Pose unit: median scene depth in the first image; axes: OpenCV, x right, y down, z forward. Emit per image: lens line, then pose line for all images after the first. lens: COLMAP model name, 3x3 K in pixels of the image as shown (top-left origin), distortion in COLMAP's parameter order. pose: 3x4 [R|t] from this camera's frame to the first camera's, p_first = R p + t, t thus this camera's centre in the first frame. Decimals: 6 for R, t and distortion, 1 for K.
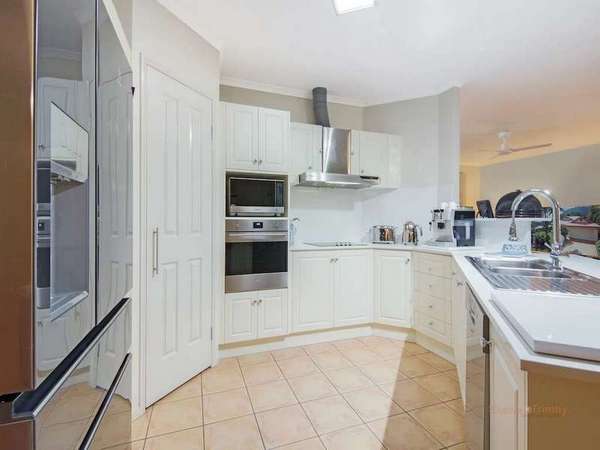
lens RADIAL K [[277.4, 0, 302.1], [0, 277.4, 216.8], [0, 0, 1]] dist [0.009018, -0.002720]
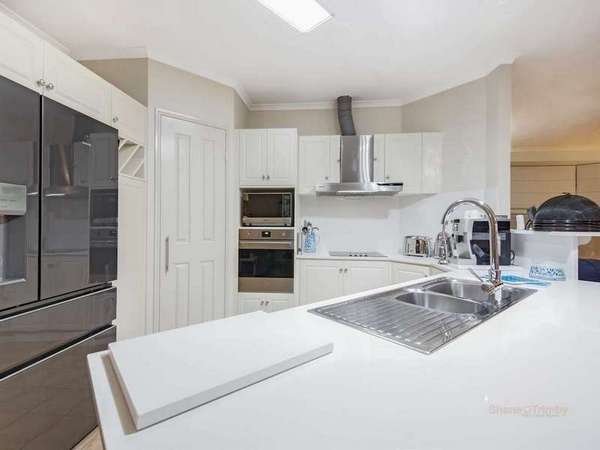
lens RADIAL K [[277.4, 0, 299.7], [0, 277.4, 218.1], [0, 0, 1]] dist [0.009018, -0.002720]
pose [[0.906694, -0.006219, -0.421744, 0.419826], [0.002729, 0.999957, -0.008879, -0.023546], [0.421781, 0.006900, 0.906672, 0.040957]]
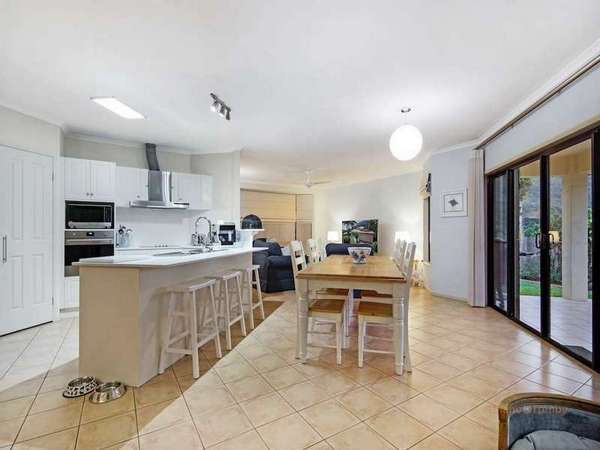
lens RADIAL K [[277.4, 0, 301.4], [0, 277.4, 228.2], [0, 0, 1]] dist [0.009018, -0.002720]
pose [[0.969934, -0.002999, 0.243349, 0.605938], [0.001356, 0.999975, 0.006920, -0.013019], [-0.243363, -0.006382, 0.969914, -0.819592]]
